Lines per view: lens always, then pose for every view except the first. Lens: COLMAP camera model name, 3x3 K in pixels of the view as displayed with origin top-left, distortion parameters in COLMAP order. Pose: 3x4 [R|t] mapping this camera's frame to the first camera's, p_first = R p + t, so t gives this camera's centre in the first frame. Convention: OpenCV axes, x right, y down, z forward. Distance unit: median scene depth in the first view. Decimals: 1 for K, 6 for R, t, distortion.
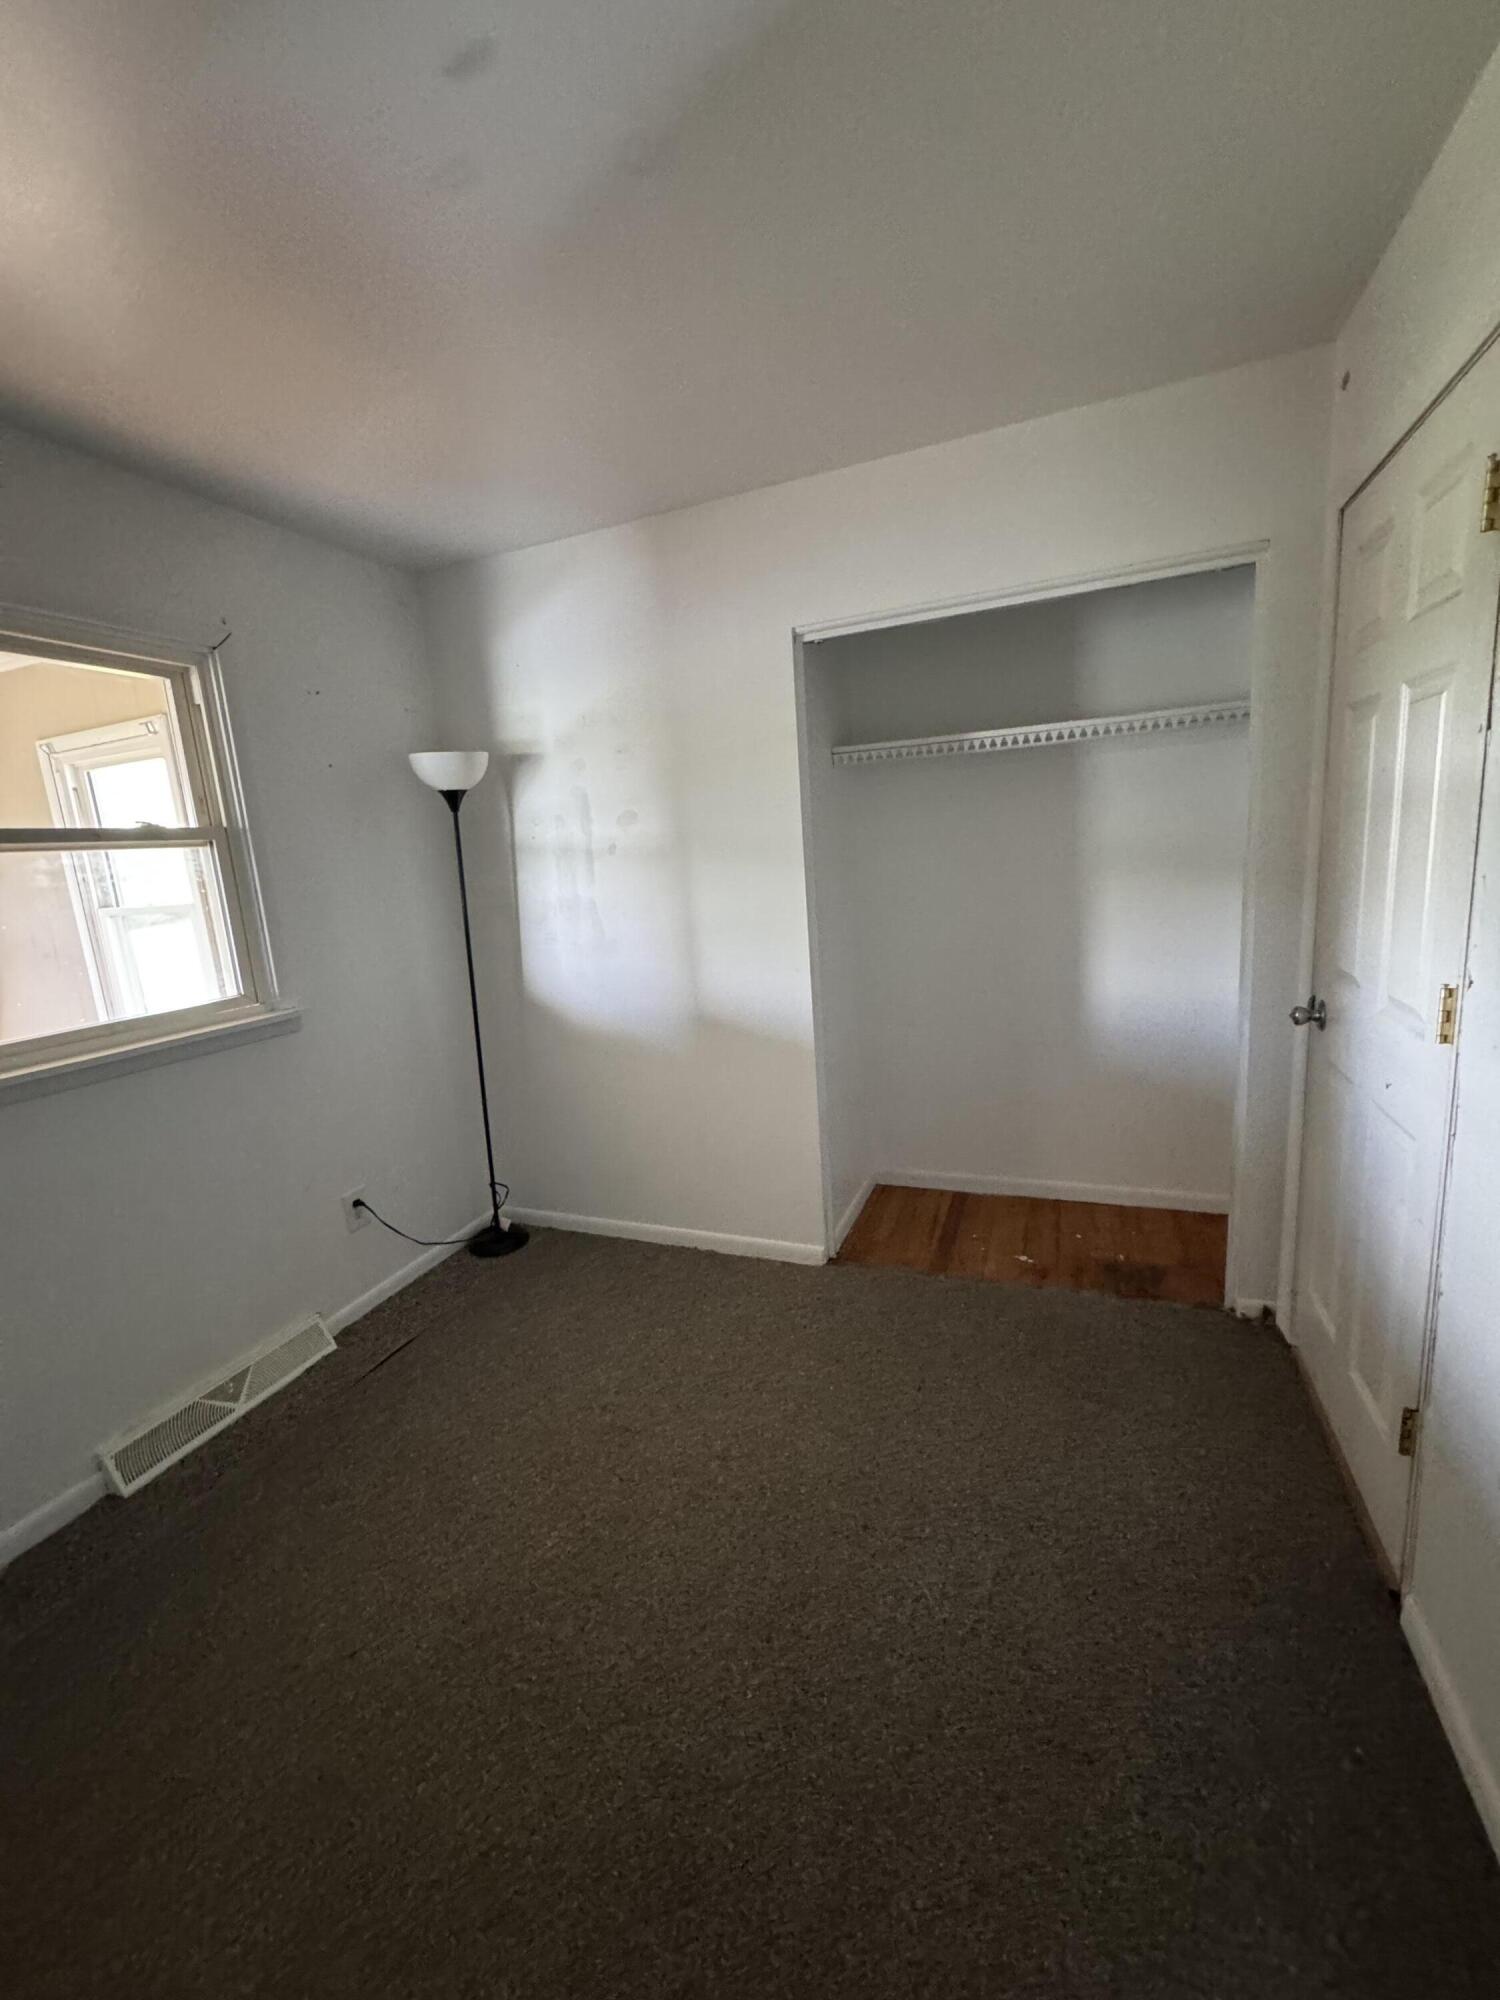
lens RADIAL K [[802.2, 0, 756.2], [0, 802.2, 1004.1], [0, 0, 1]] dist [0.000864, -0.000504]
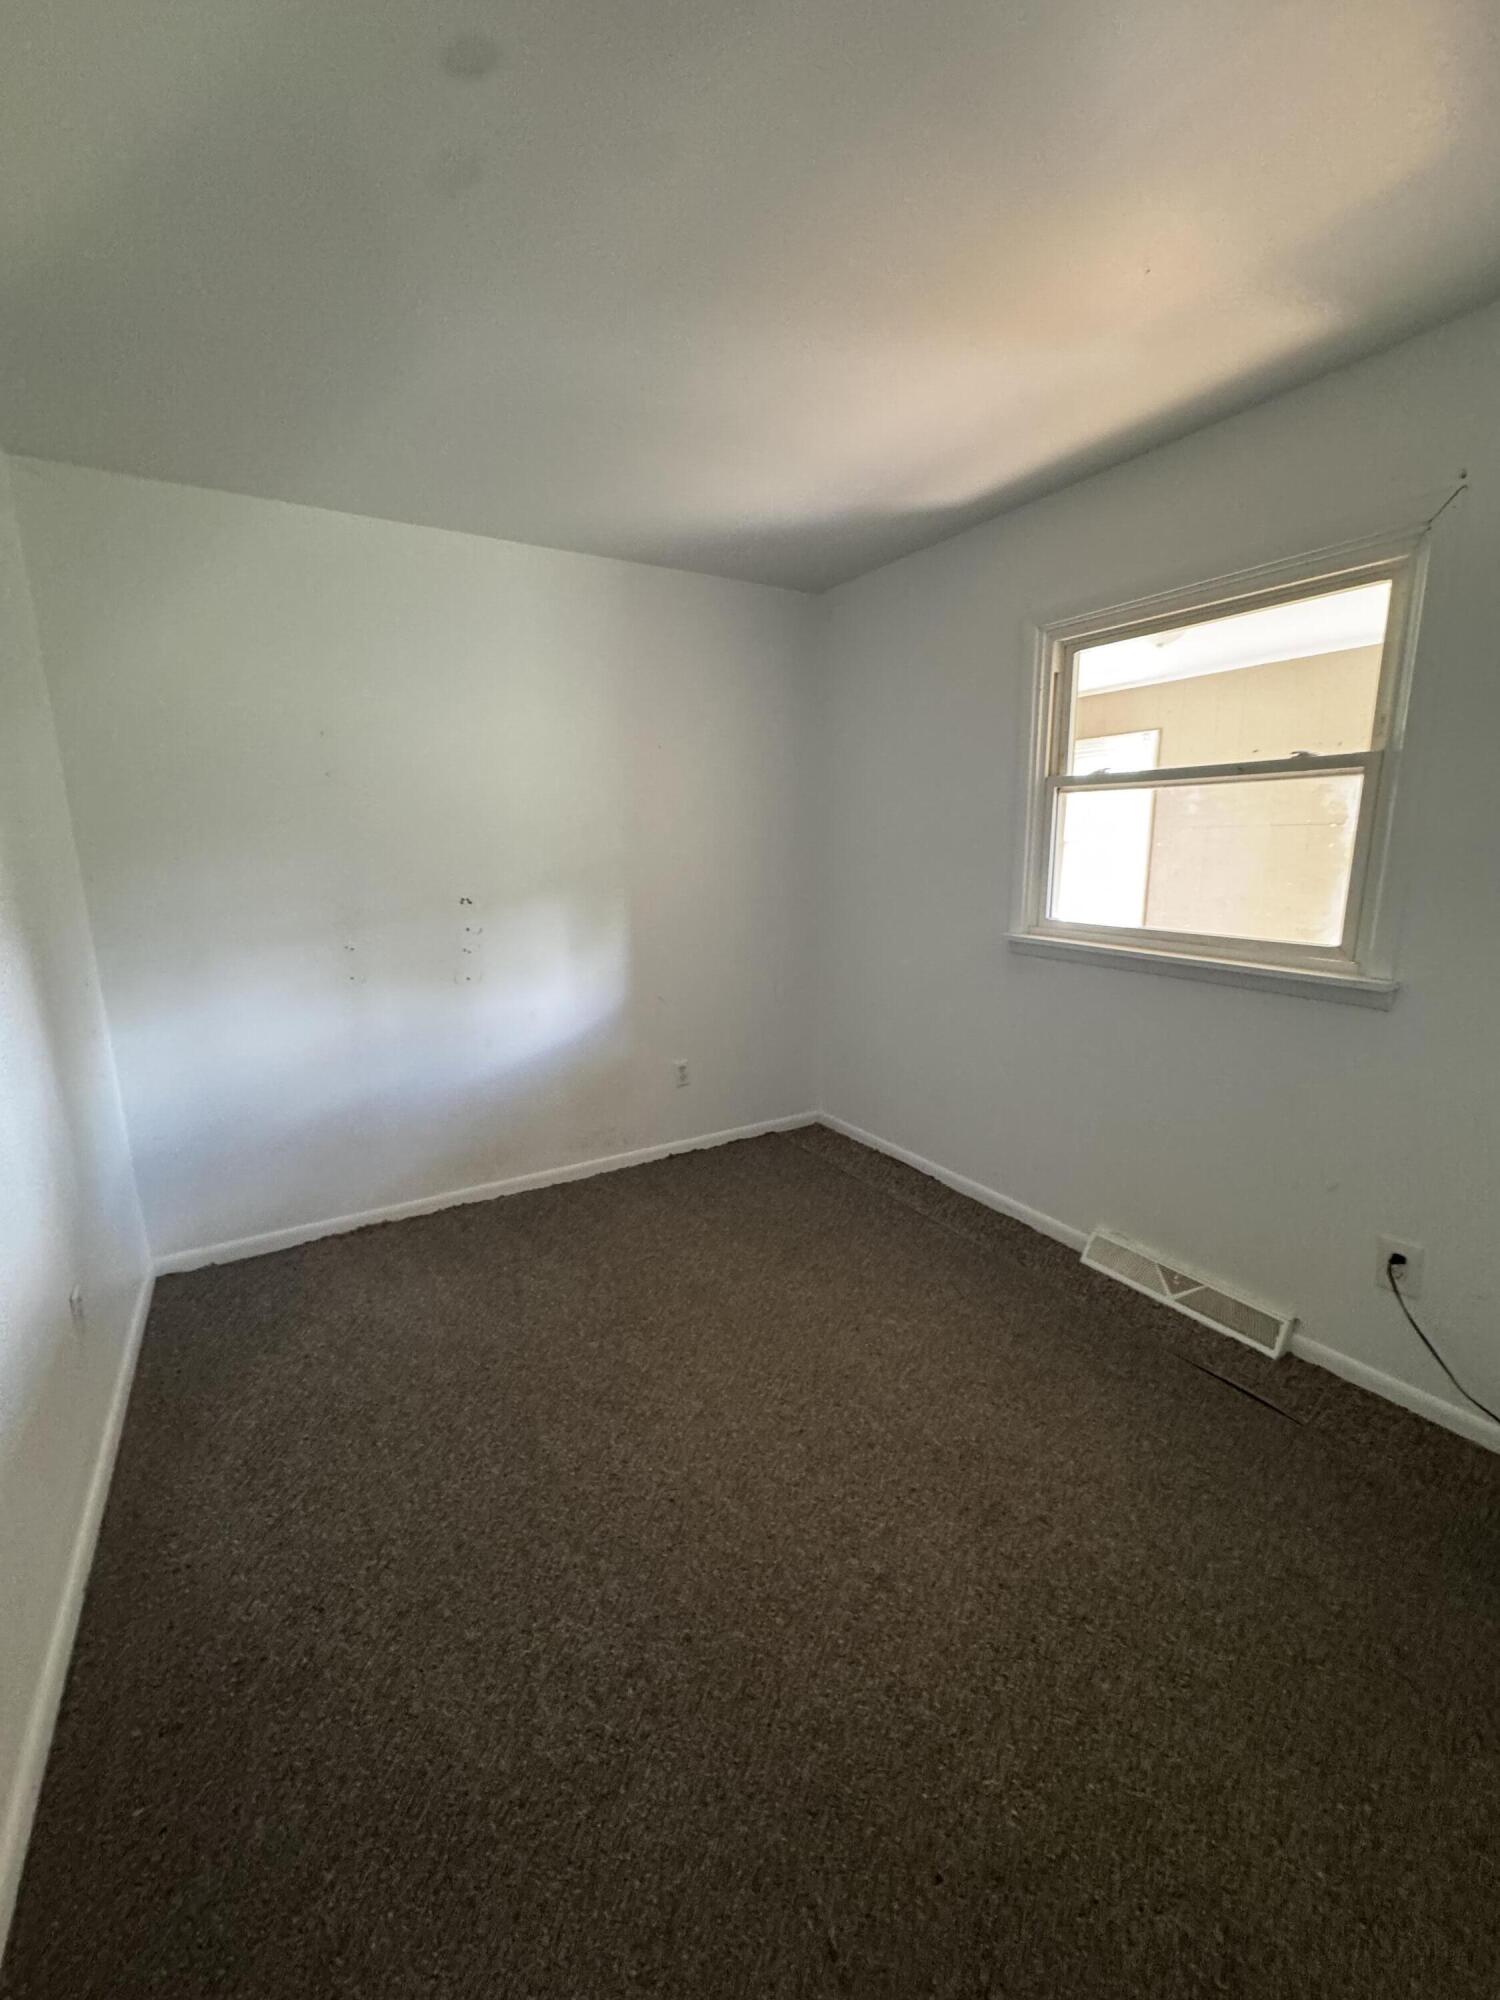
lens RADIAL K [[802.2, 0, 735.6], [0, 802.2, 991.7], [0, 0, 1]] dist [0.000864, -0.000504]
pose [[-0.607506, 0.230381, -0.760171, 0.460637], [-0.102182, 0.926397, 0.362419, -0.226261], [0.787715, 0.297848, -0.539251, 1.006604]]
